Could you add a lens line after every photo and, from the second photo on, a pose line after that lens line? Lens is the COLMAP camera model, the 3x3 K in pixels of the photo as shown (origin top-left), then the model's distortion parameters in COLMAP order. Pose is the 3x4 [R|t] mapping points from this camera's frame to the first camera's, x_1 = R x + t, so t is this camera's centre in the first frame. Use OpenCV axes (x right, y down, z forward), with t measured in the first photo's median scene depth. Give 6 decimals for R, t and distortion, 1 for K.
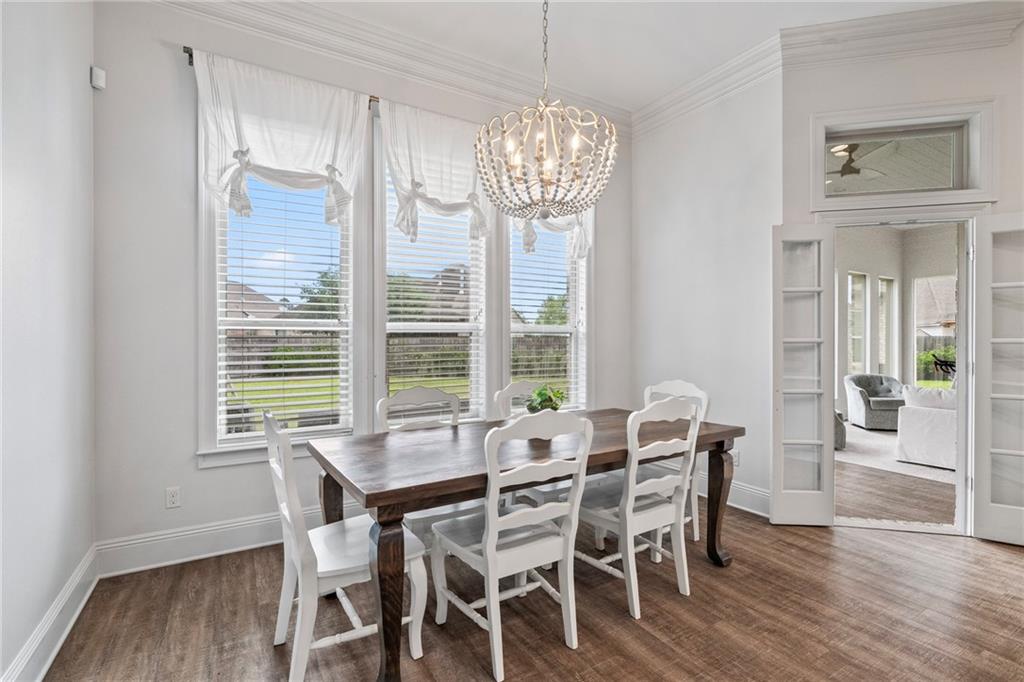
lens RADIAL K [[470.4, 0, 512.0], [0, 470.4, 341.0], [0, 0, 1]] dist [0.000436, -0.000014]
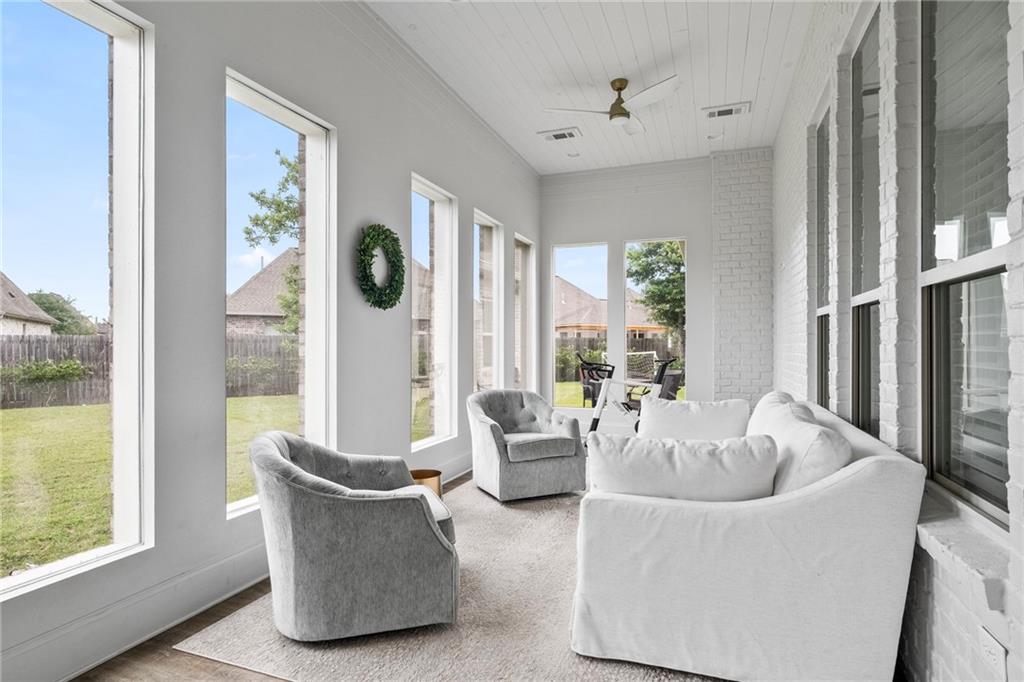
lens RADIAL K [[540.3, 0, 512.0], [0, 540.3, 341.0], [0, 0, 1]] dist [-0.000089, -0.000014]
pose [[0.779650, 0.003306, 0.626206, 0.373637], [0.002067, 0.999967, -0.007852, 0.018268], [-0.626212, 0.007416, 0.779618, 0.505996]]
